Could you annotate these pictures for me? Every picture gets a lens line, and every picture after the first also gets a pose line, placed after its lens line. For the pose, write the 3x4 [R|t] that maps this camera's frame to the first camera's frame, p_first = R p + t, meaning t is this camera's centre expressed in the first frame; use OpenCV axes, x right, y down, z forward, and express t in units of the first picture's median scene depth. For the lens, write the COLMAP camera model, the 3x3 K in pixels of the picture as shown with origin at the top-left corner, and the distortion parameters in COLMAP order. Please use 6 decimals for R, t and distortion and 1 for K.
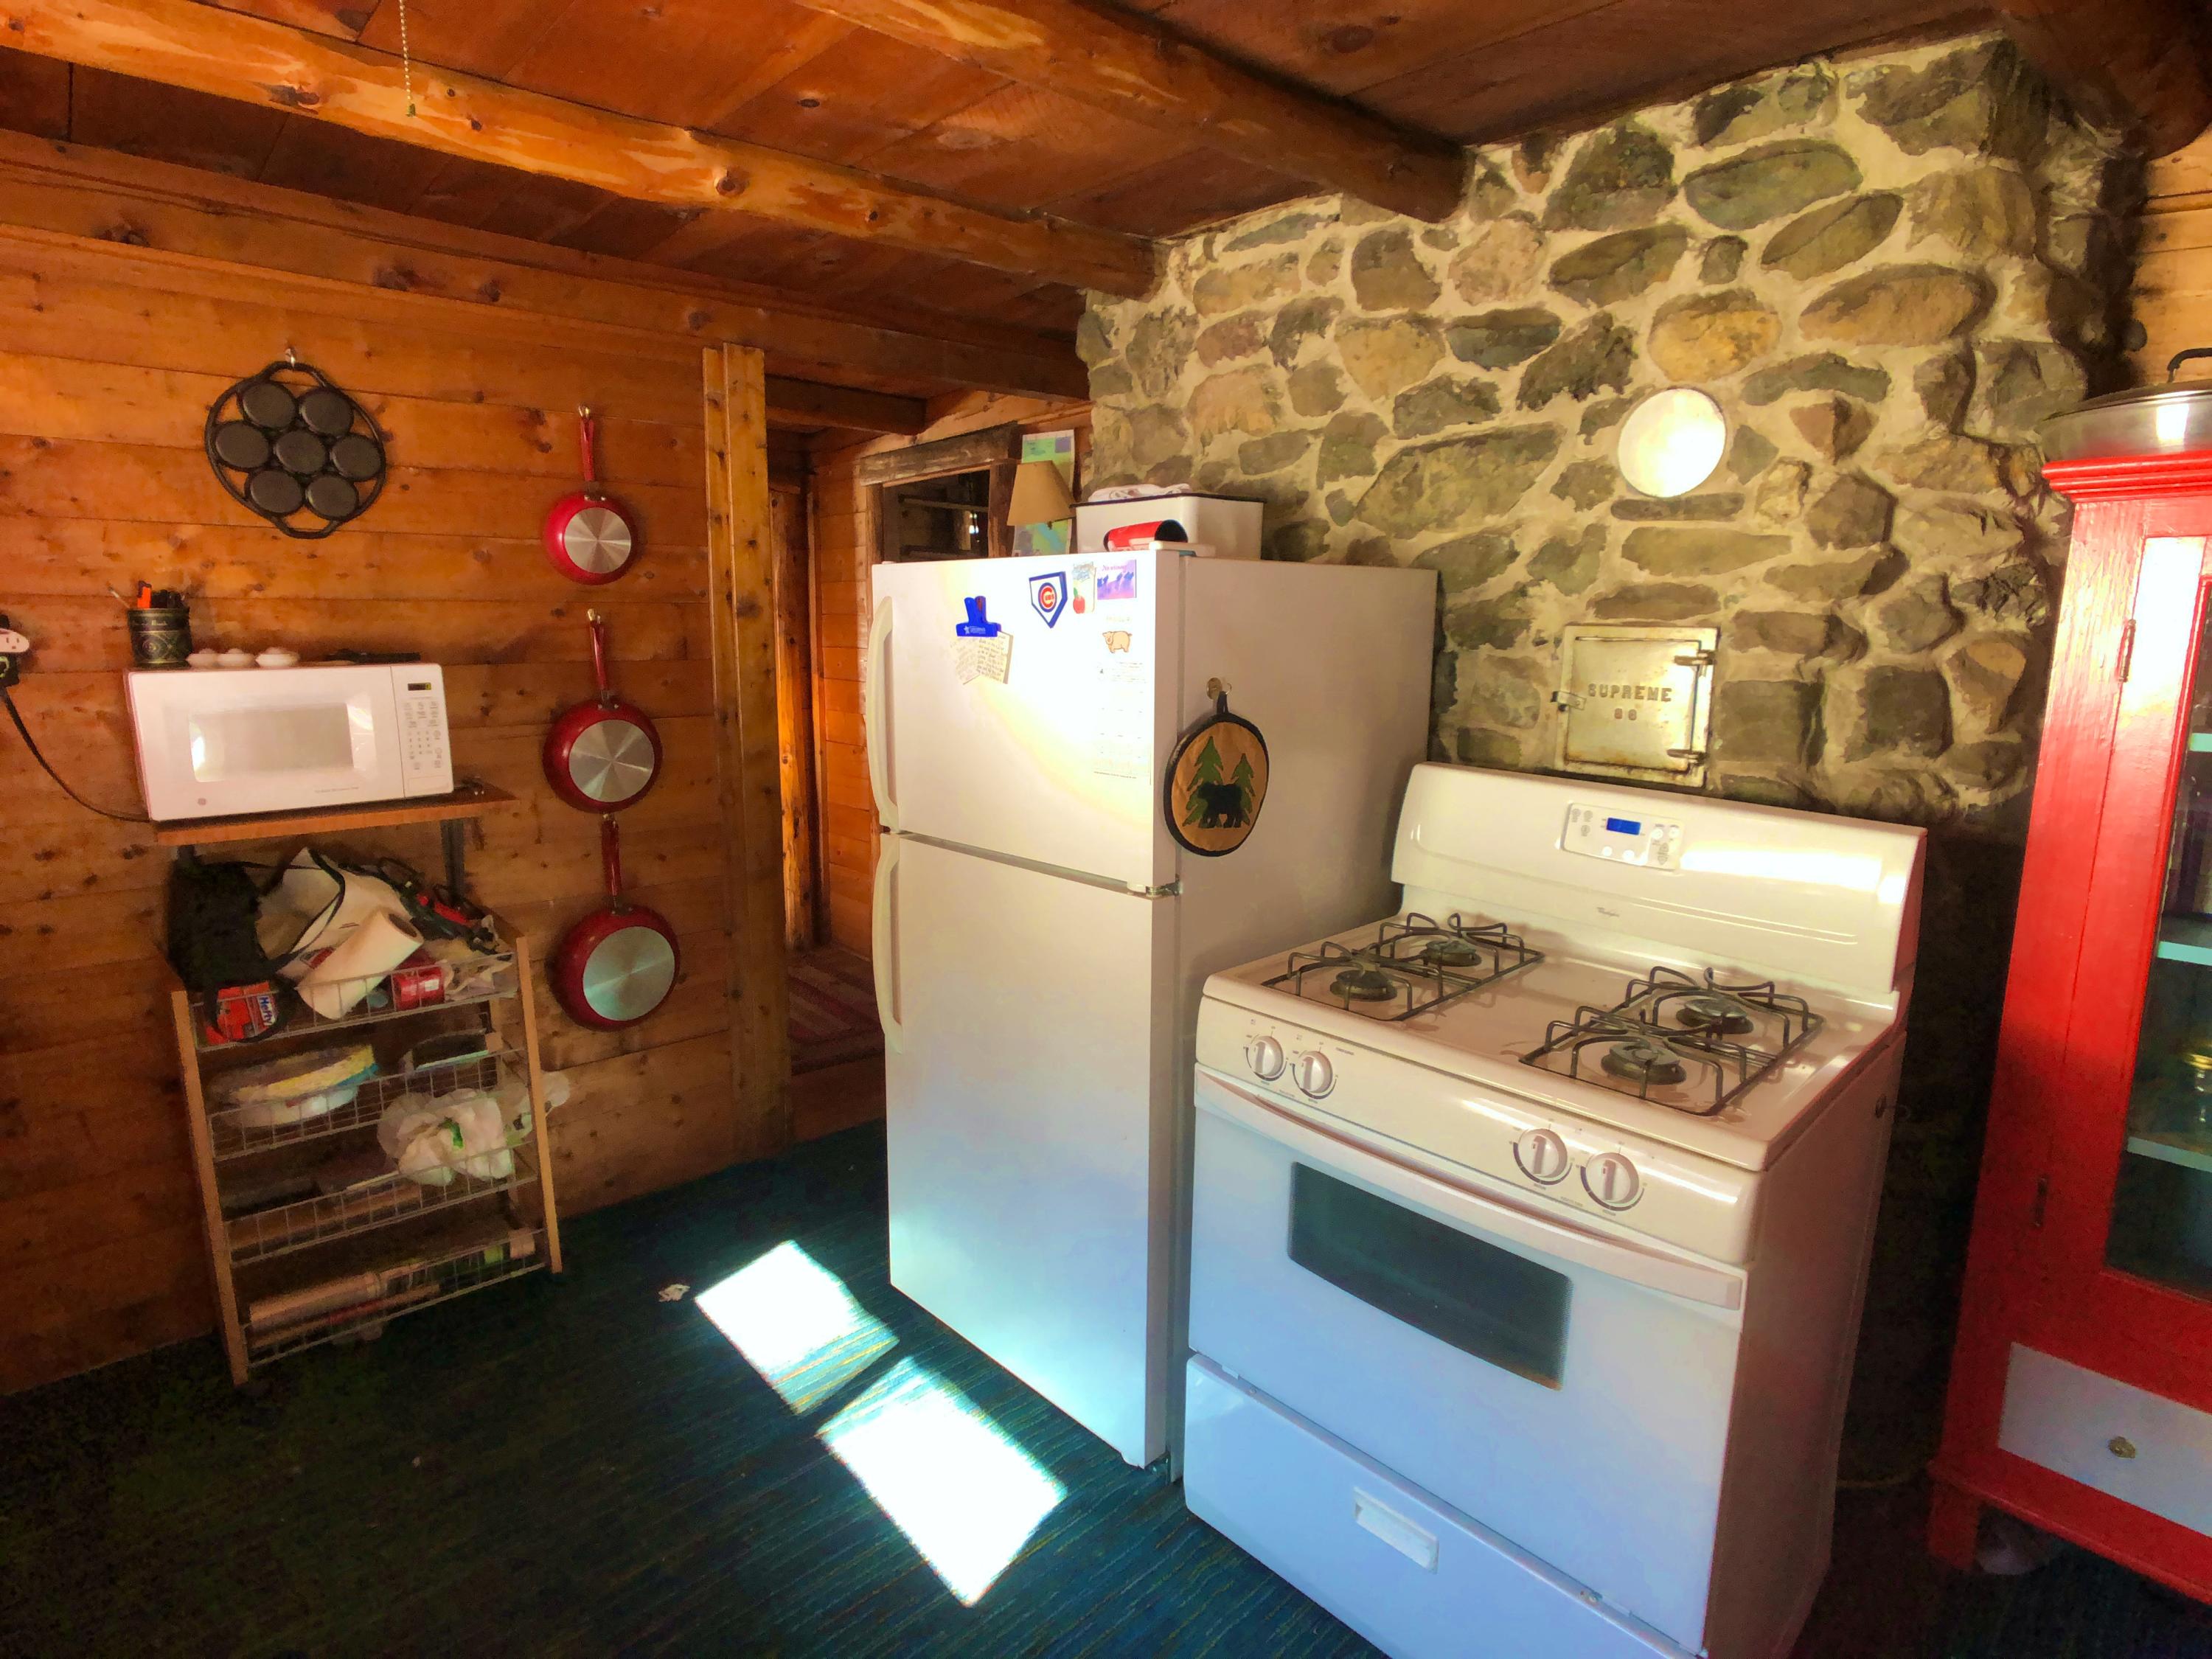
lens RADIAL K [[1213.9, 0, 1109.8], [0, 1213.9, 809.7], [0, 0, 1]] dist [-0.003872, 0.018686]
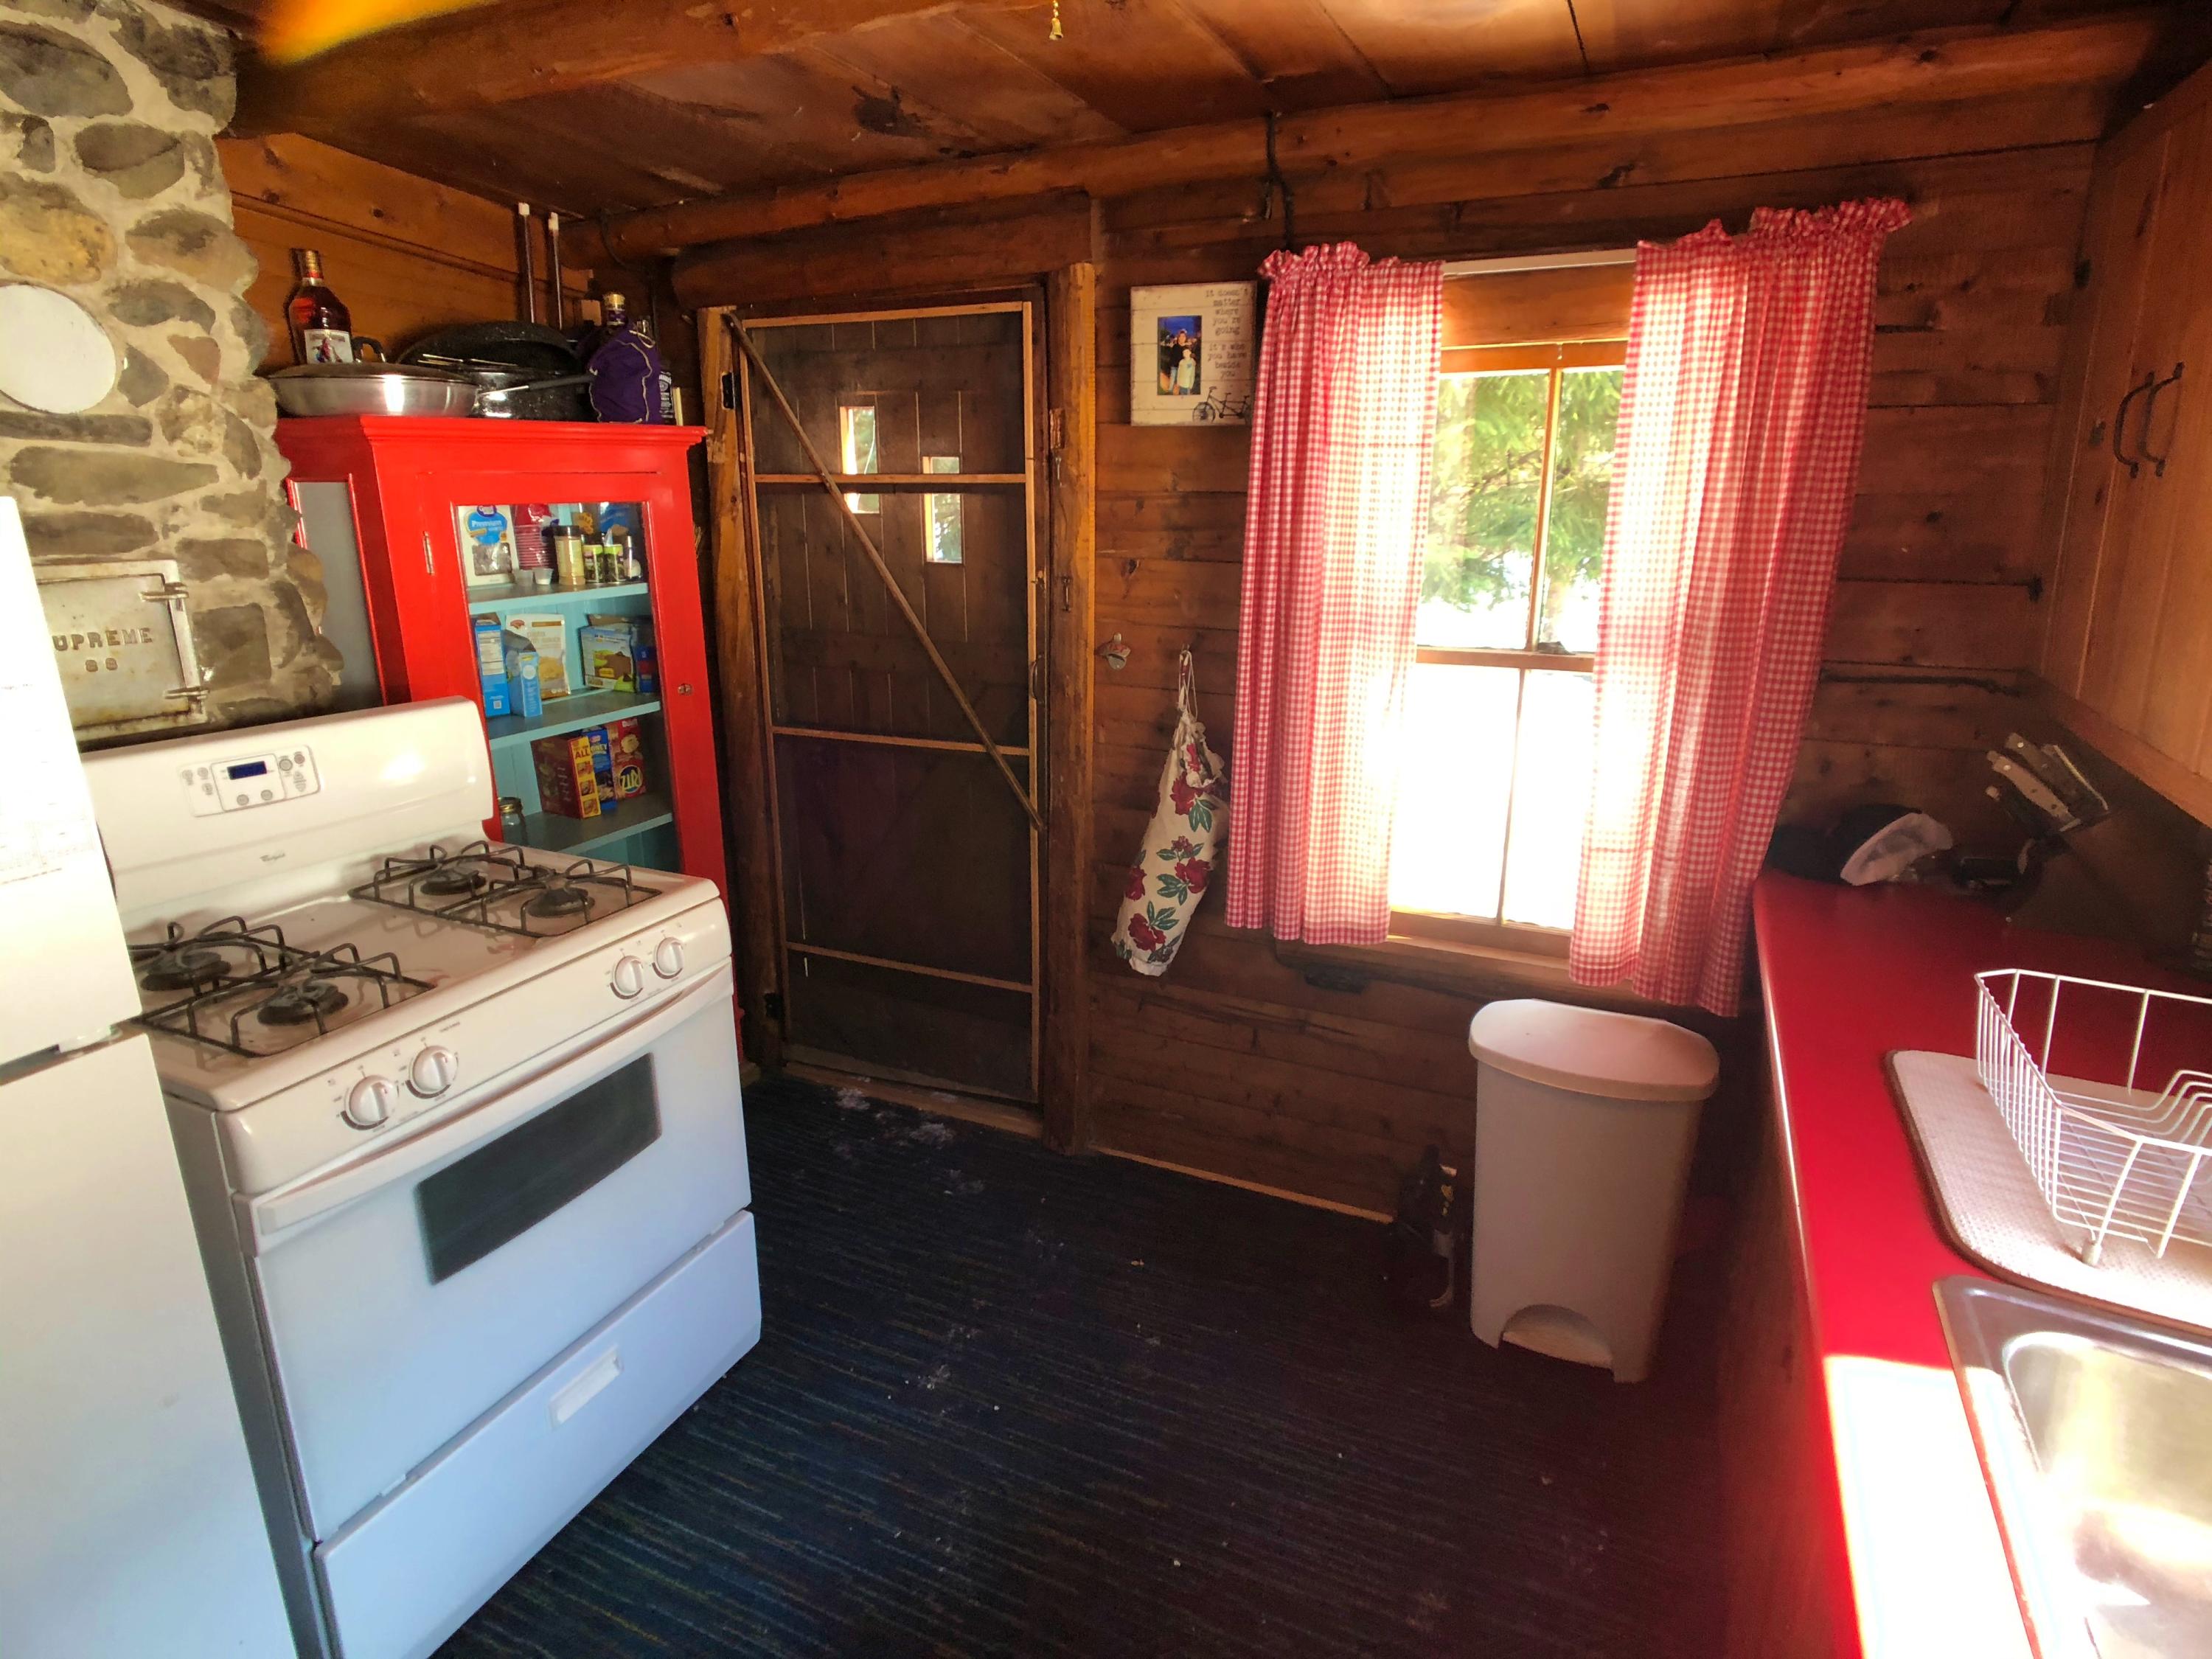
lens RADIAL K [[1213.9, 0, 1109.8], [0, 1213.9, 809.7], [0, 0, 1]] dist [-0.003872, 0.018686]
pose [[-0.372145, -0.259173, 0.891256, -0.720184], [0.151686, 0.930333, 0.333873, -0.179896], [-0.915696, 0.259440, -0.306906, 0.682325]]
